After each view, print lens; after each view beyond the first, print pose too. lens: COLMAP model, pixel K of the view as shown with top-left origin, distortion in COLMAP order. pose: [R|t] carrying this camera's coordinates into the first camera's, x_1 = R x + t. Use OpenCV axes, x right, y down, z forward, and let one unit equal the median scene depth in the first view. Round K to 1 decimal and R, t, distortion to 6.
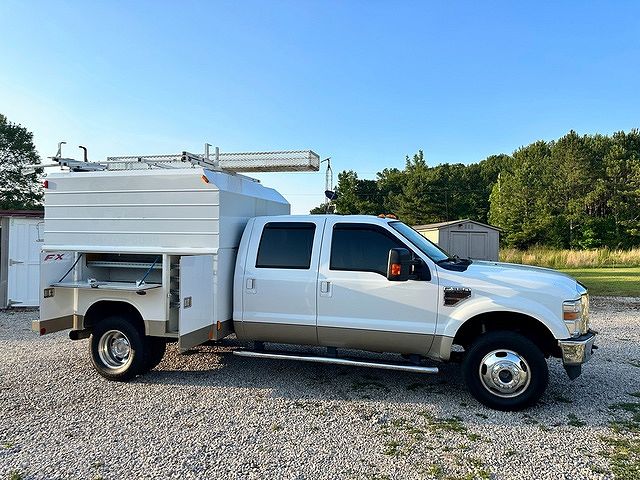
lens RADIAL K [[502.4, 0, 314.0], [0, 502.4, 222.4], [0, 0, 1]] dist [-0.000746, 0.000496]
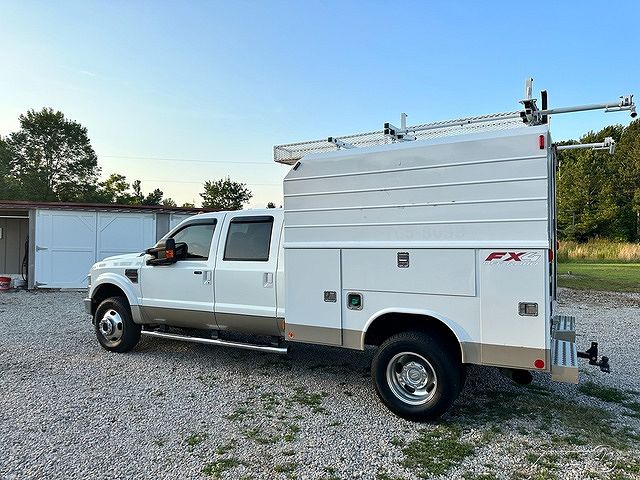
lens RADIAL K [[502.0, 0, 320.0], [0, 502.0, 240.0], [0, 0, 1]] dist [0.076673, -0.116603]
pose [[0.990377, 0.011741, -0.137895, 0.346799], [-0.003854, 0.998348, 0.057325, -0.014624], [0.138340, -0.056241, 0.988787, -0.075856]]
